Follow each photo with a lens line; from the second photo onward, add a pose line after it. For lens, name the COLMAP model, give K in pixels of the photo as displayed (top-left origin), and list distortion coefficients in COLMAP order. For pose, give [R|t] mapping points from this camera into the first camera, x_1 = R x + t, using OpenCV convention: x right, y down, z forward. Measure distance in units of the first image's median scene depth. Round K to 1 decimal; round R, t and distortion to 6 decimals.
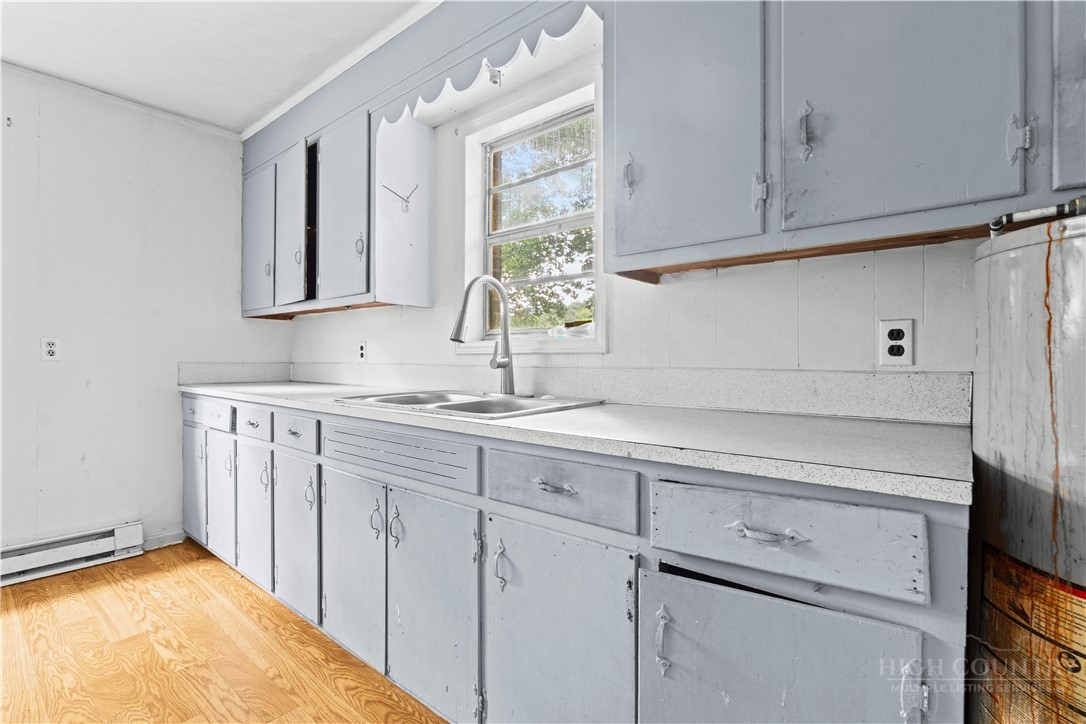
lens RADIAL K [[507.9, 0, 540.4], [0, 507.9, 358.0], [0, 0, 1]] dist [-0.006501, 0.002328]
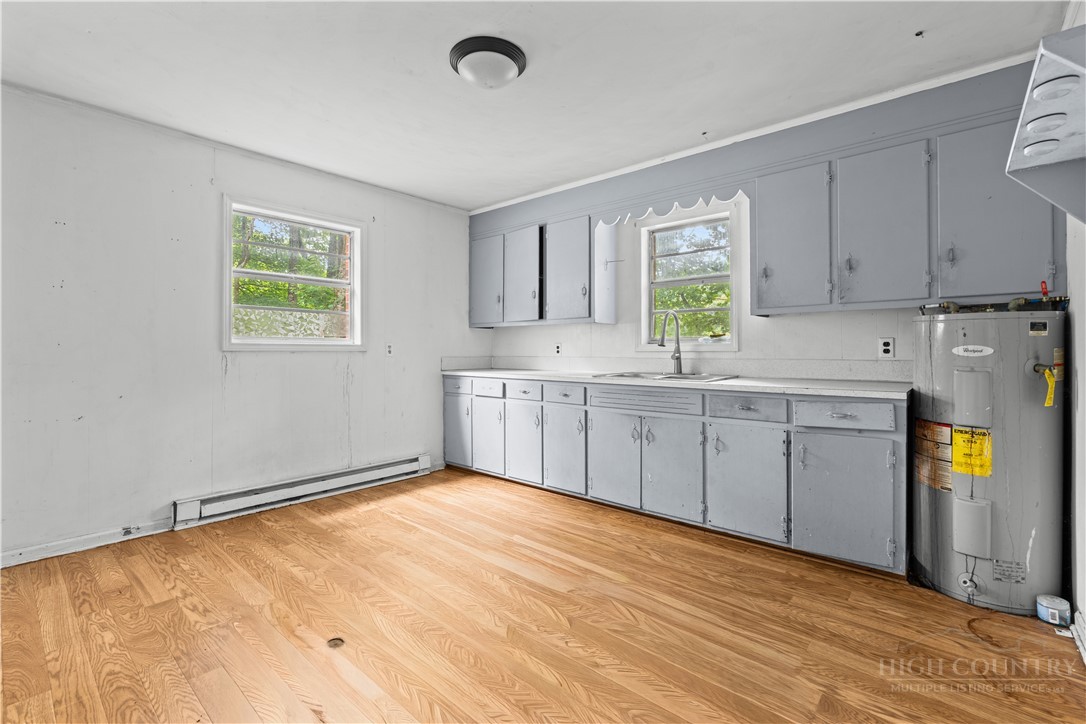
lens RADIAL K [[485.0, 0, 543.8], [0, 485.0, 344.3], [0, 0, 1]] dist [-0.009576, 0.000188]
pose [[0.999793, -0.005763, -0.019493, -0.786485], [0.005593, 0.999946, -0.008754, -0.033874], [0.019542, 0.008644, 0.999772, -1.184121]]
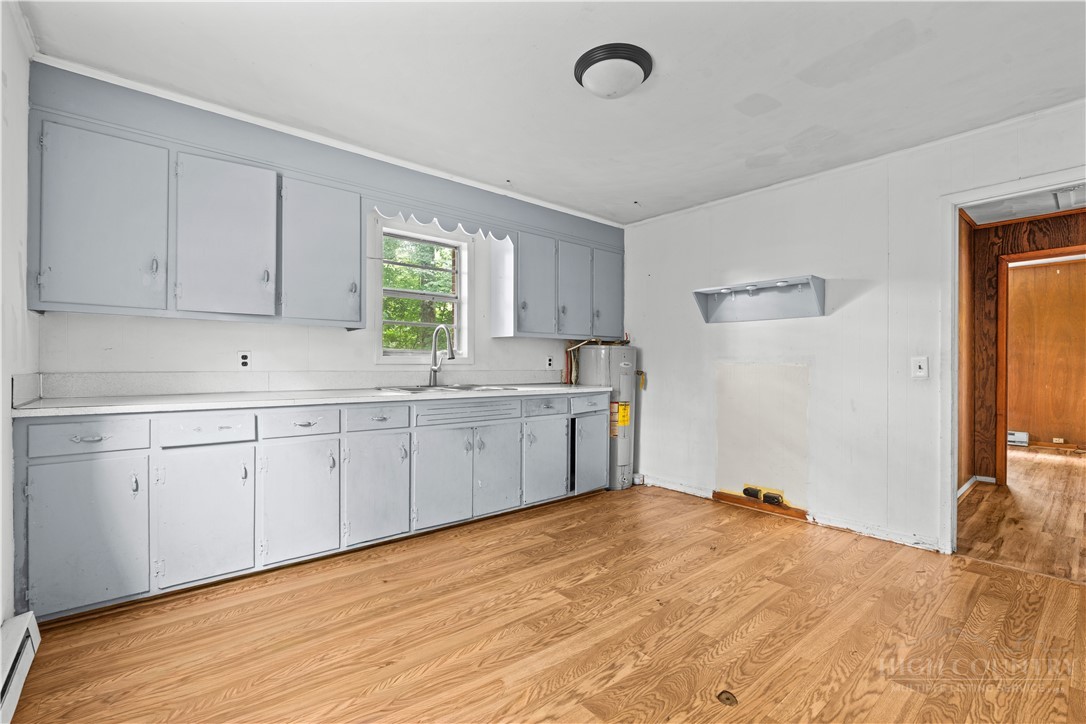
lens RADIAL K [[485.0, 0, 540.5], [0, 485.0, 361.7], [0, 0, 1]] dist [-0.009576, 0.000188]
pose [[0.159815, 0.003259, 0.987142, -2.701736], [-0.006738, 0.999975, -0.002210, -0.026471], [-0.987124, -0.006298, 0.159833, 0.472392]]
